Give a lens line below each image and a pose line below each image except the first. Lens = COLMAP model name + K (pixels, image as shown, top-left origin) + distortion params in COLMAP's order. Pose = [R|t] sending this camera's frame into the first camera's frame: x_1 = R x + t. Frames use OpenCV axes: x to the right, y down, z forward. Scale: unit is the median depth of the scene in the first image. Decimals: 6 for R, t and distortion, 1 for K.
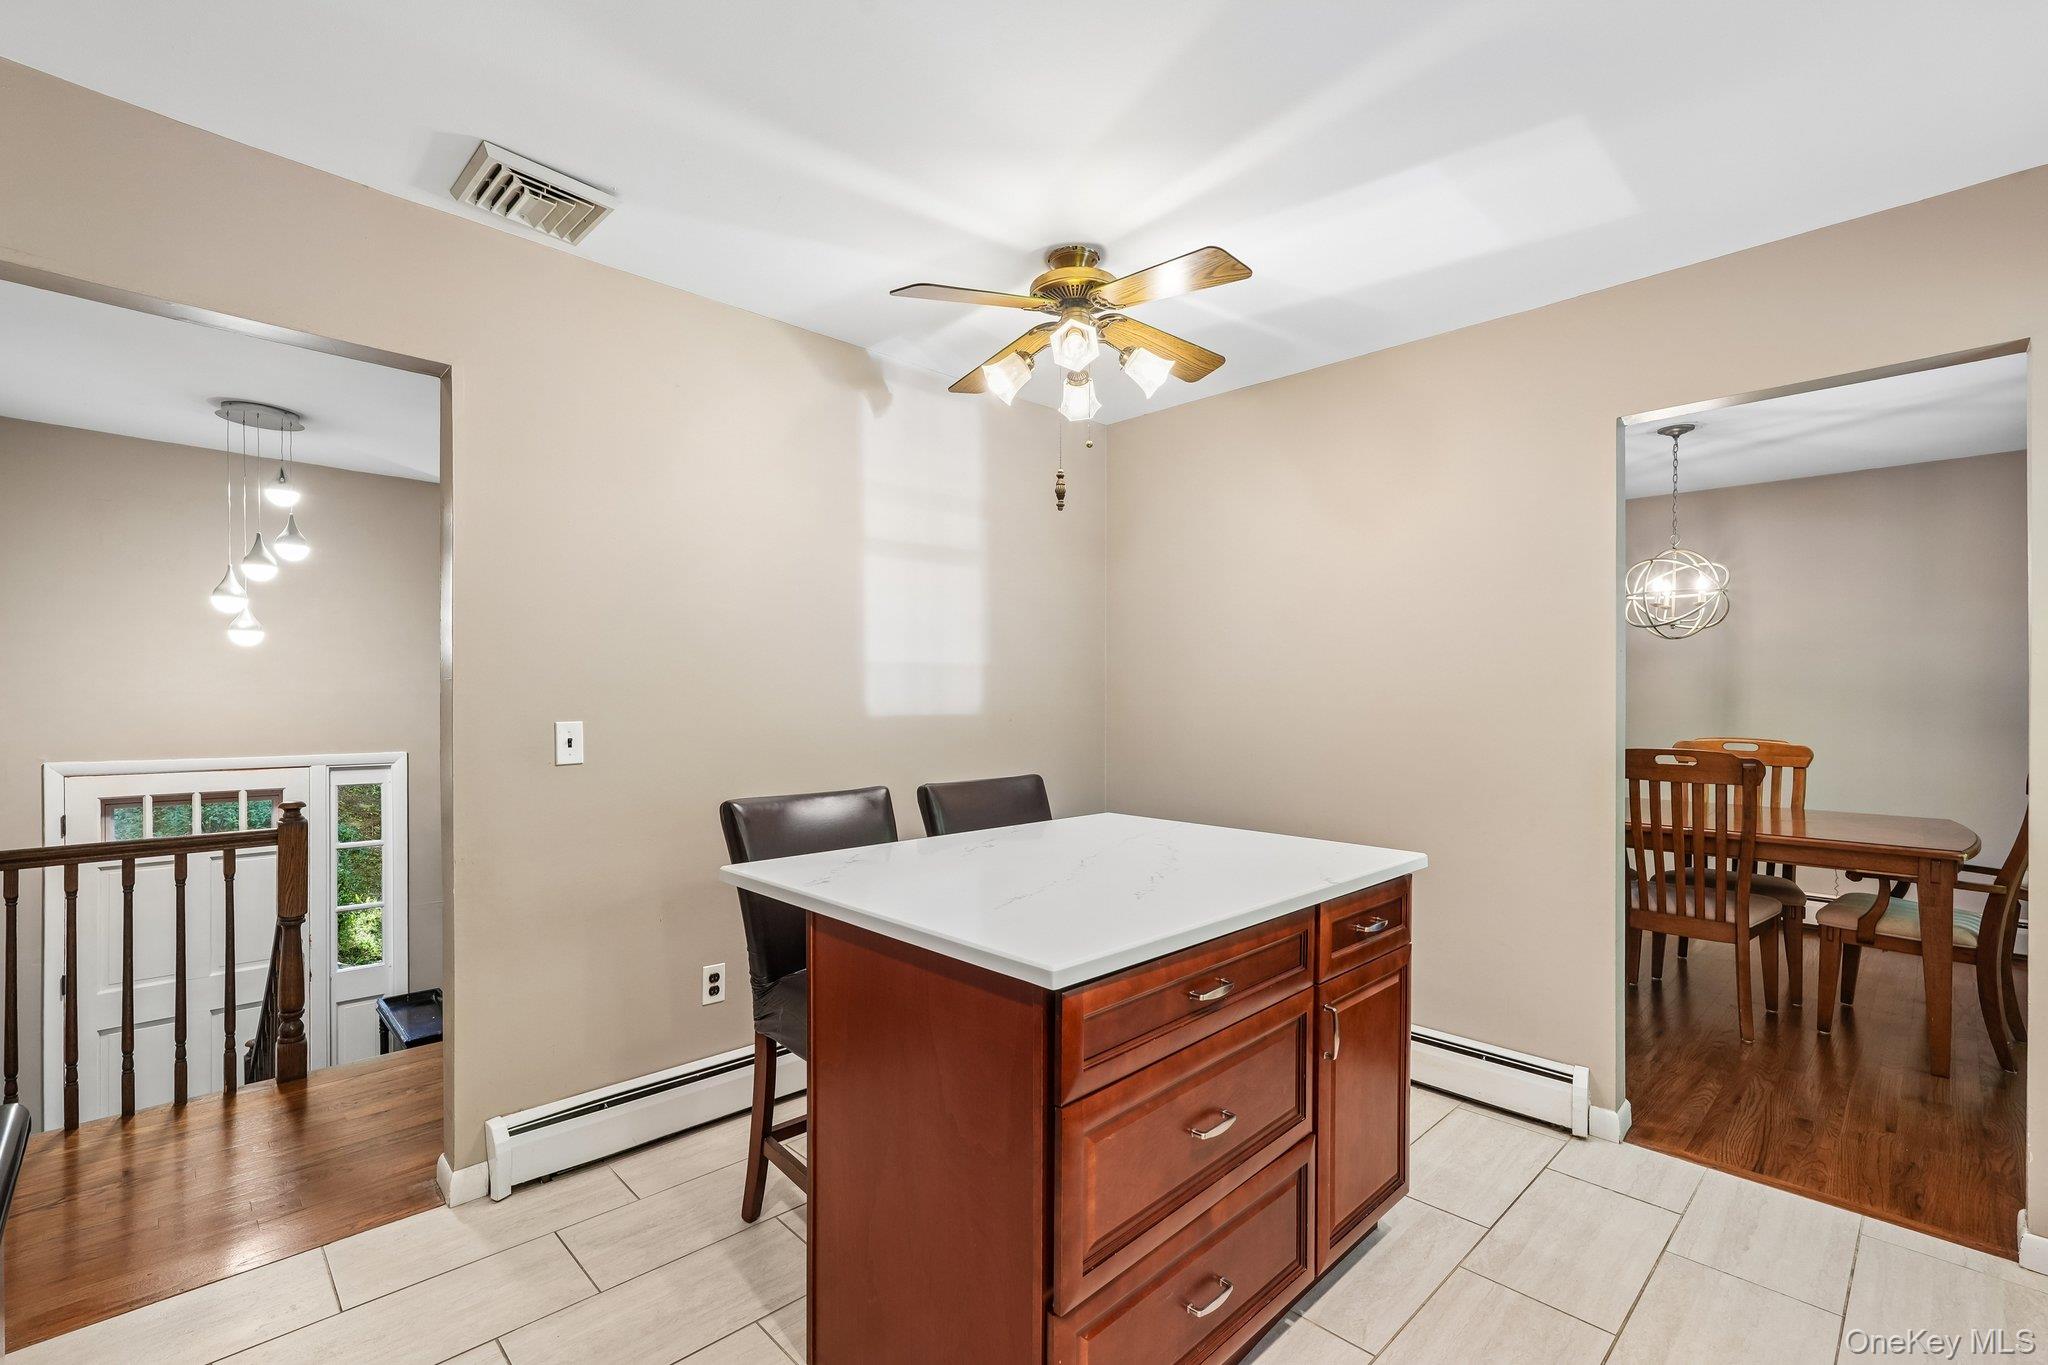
lens RADIAL K [[907.0, 0, 1029.2], [0, 907.0, 706.4], [0, 0, 1]] dist [0.000849, 0.000229]
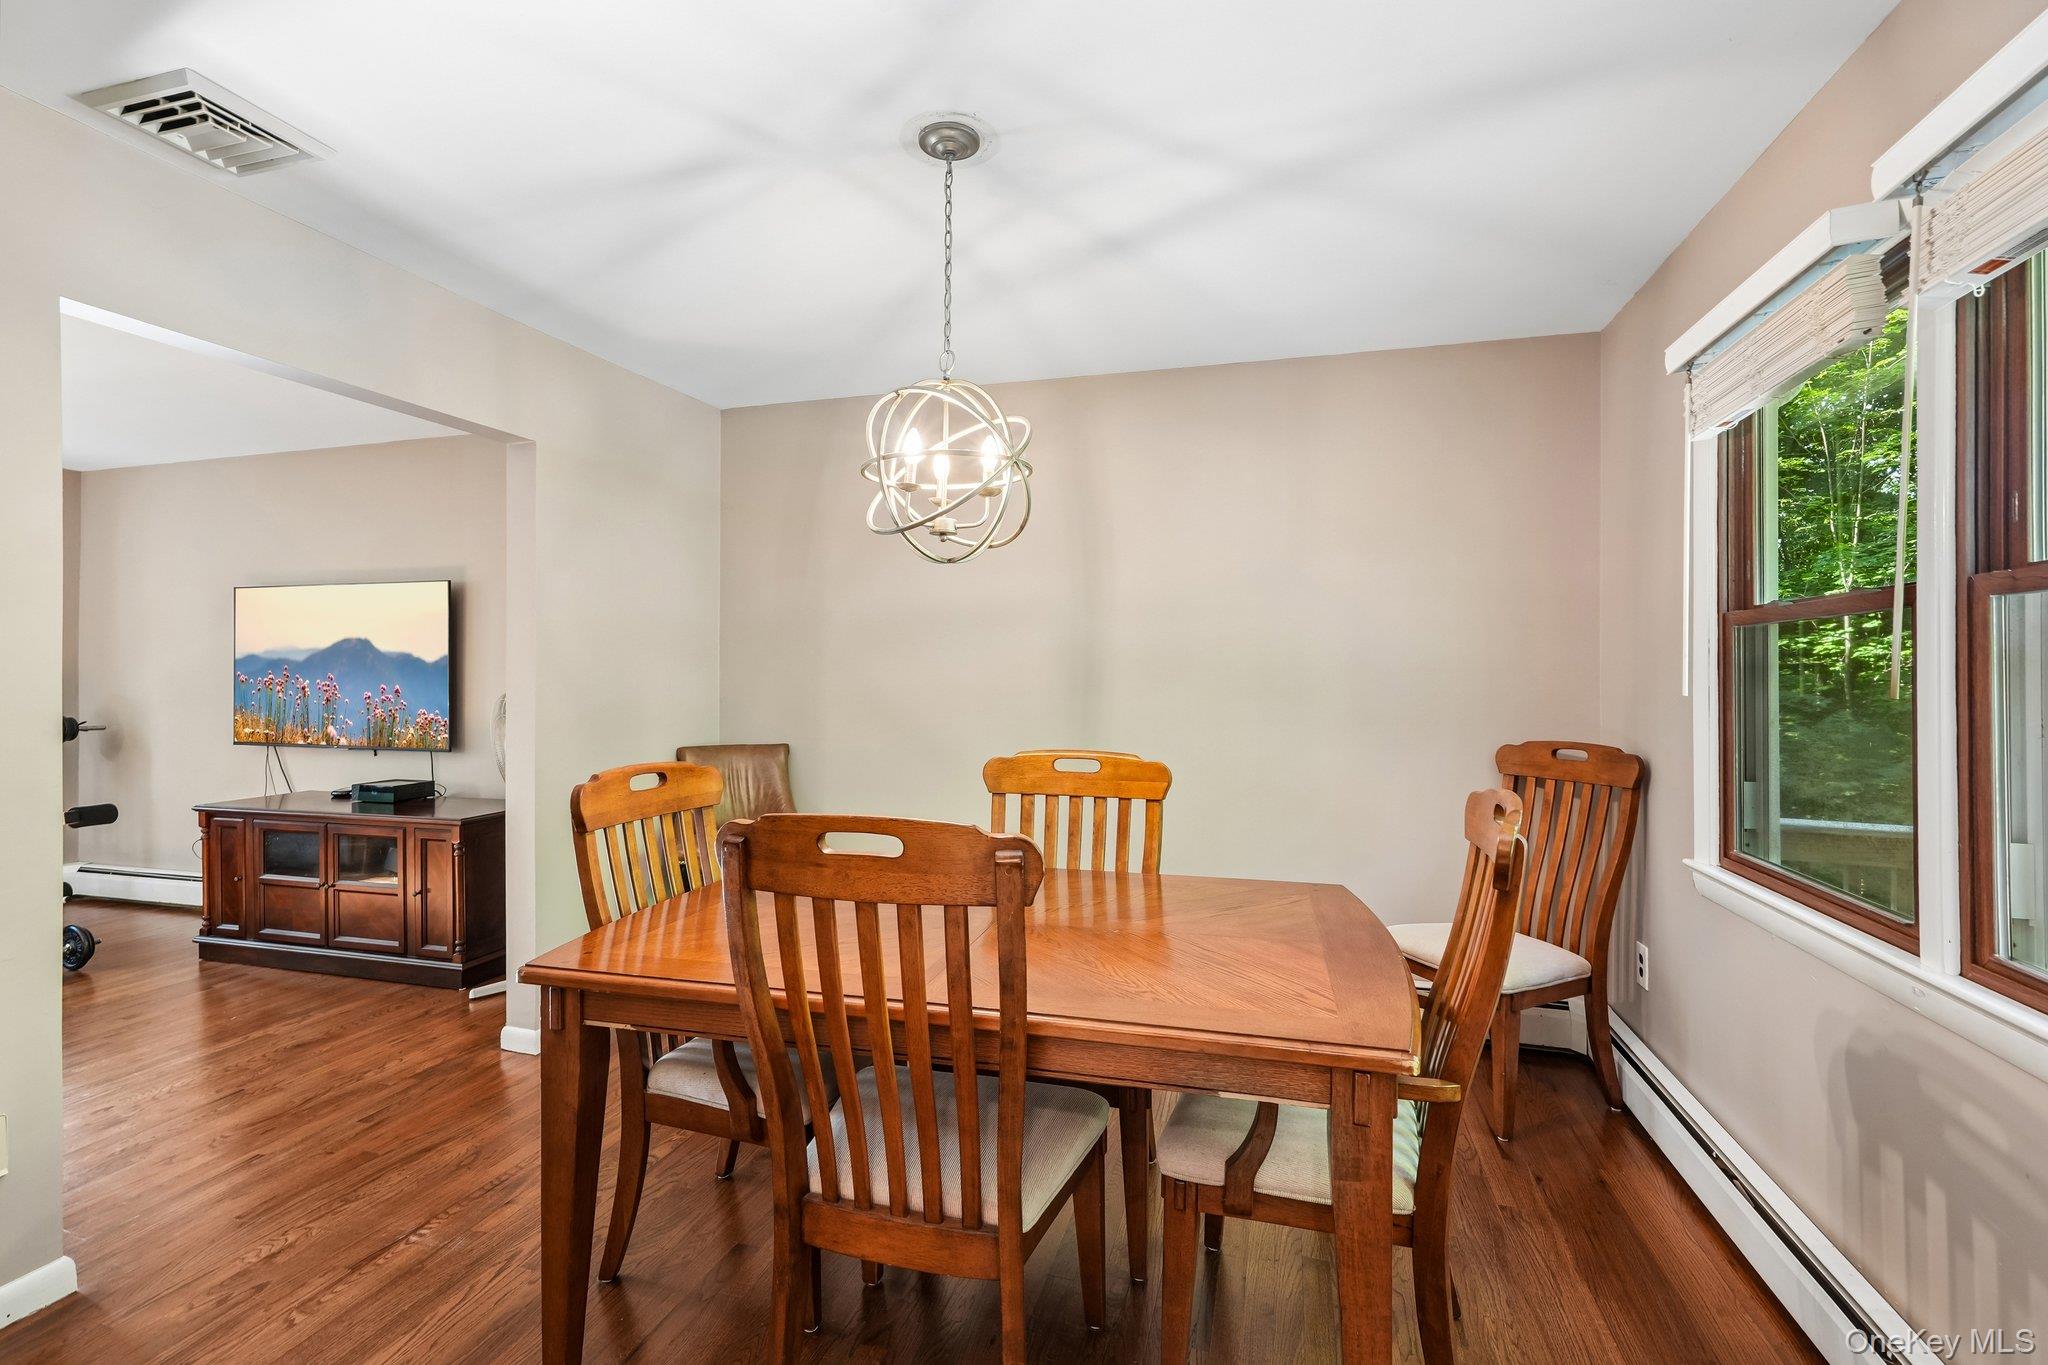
lens RADIAL K [[931.2, 0, 1038.6], [0, 931.2, 679.8], [0, 0, 1]] dist [-0.000640, 0.000490]
pose [[0.863336, 0.000509, 0.504628, 0.577612], [0.002865, 0.999978, -0.005911, -0.008371], [-0.504621, 0.006549, 0.863316, 0.621875]]
